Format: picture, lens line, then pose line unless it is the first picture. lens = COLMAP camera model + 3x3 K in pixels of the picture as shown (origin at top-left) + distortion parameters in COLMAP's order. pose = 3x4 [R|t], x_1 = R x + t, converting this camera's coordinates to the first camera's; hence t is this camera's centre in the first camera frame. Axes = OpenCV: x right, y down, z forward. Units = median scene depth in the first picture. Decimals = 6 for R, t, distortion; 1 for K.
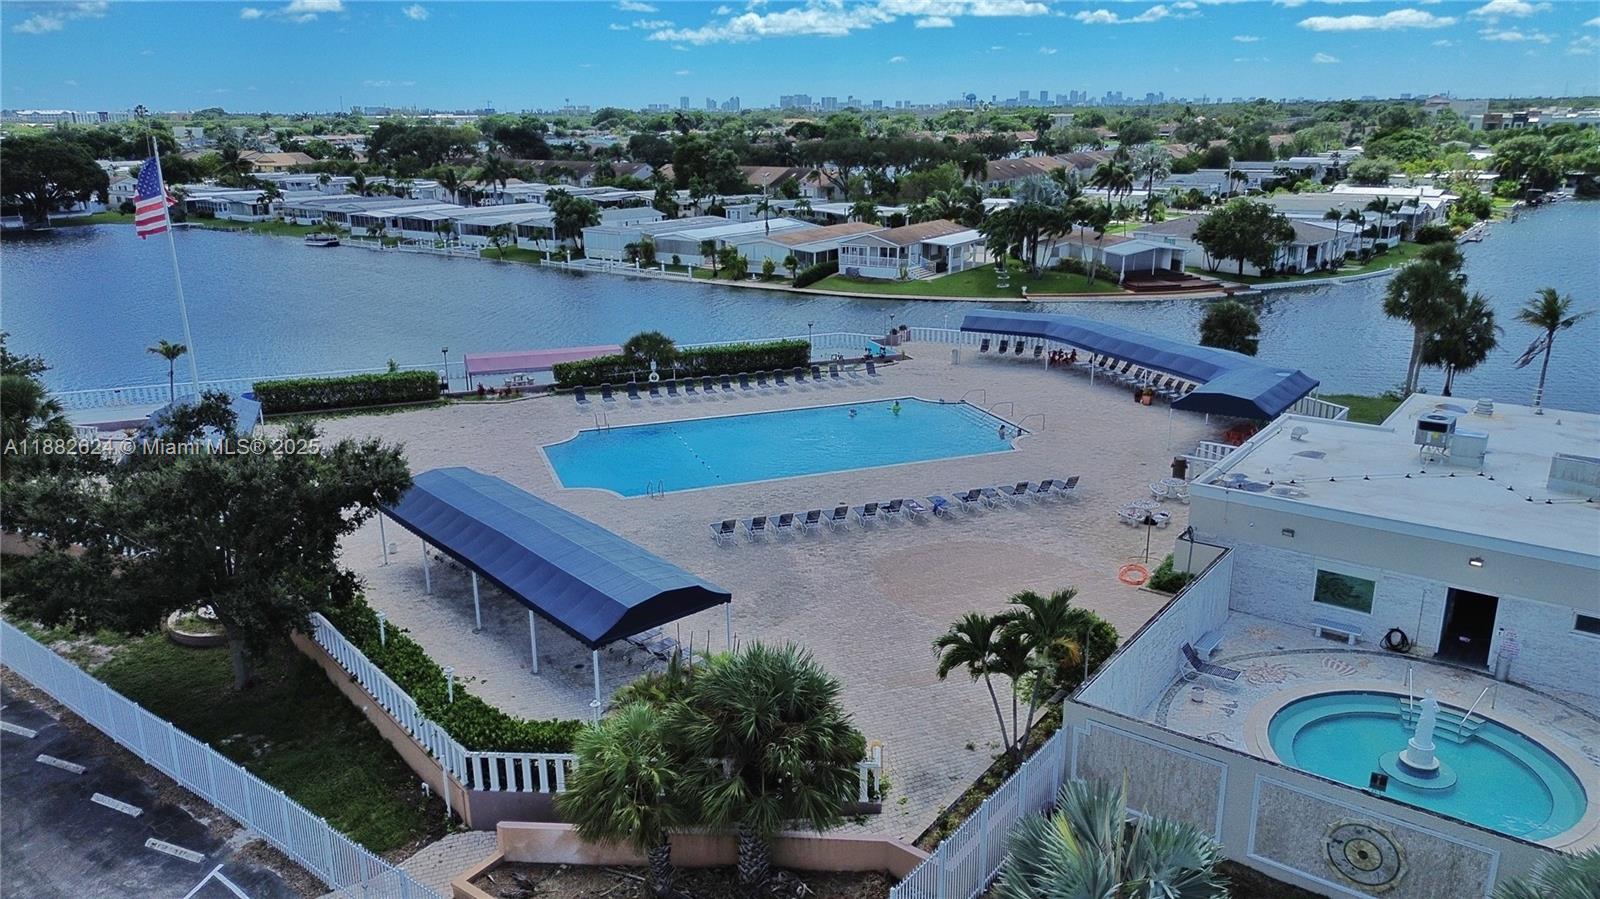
lens RADIAL K [[1162.2, 0, 800.0], [0, 1162.2, 449.5], [0, 0, 1]] dist [0.027482, -0.006945]
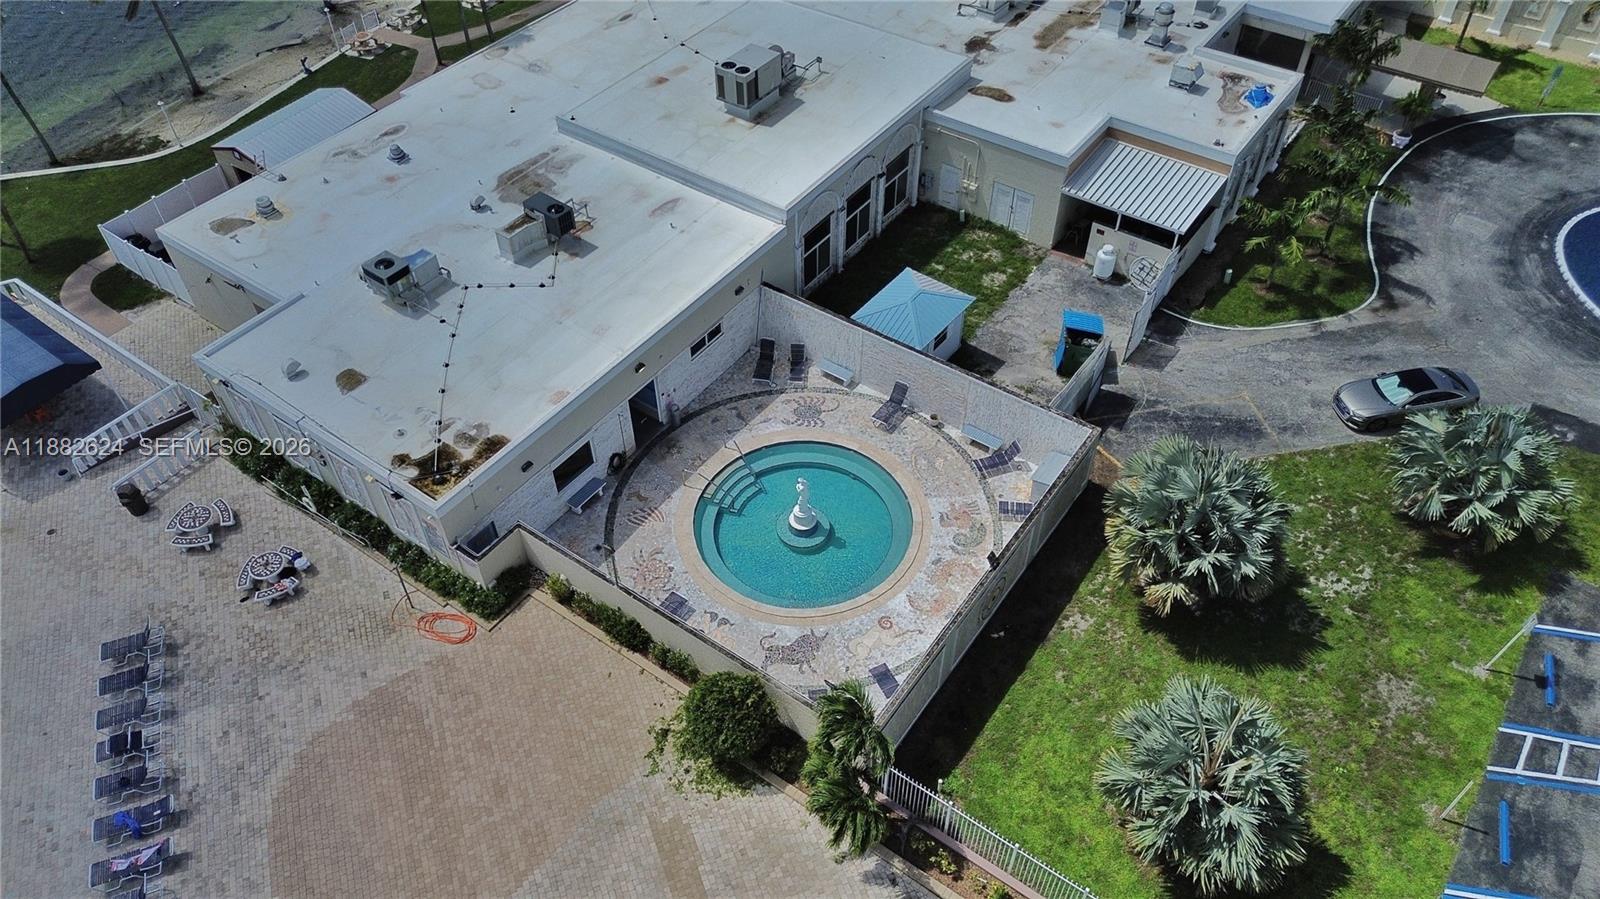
lens RADIAL K [[1162.2, 0, 800.0], [0, 1162.2, 449.5], [0, 0, 1]] dist [0.027482, -0.006945]
pose [[-0.032588, -0.705586, 0.707875, -0.218271], [0.281356, 0.673133, 0.683909, -0.466576], [-0.959050, 0.221452, 0.176585, 0.562461]]
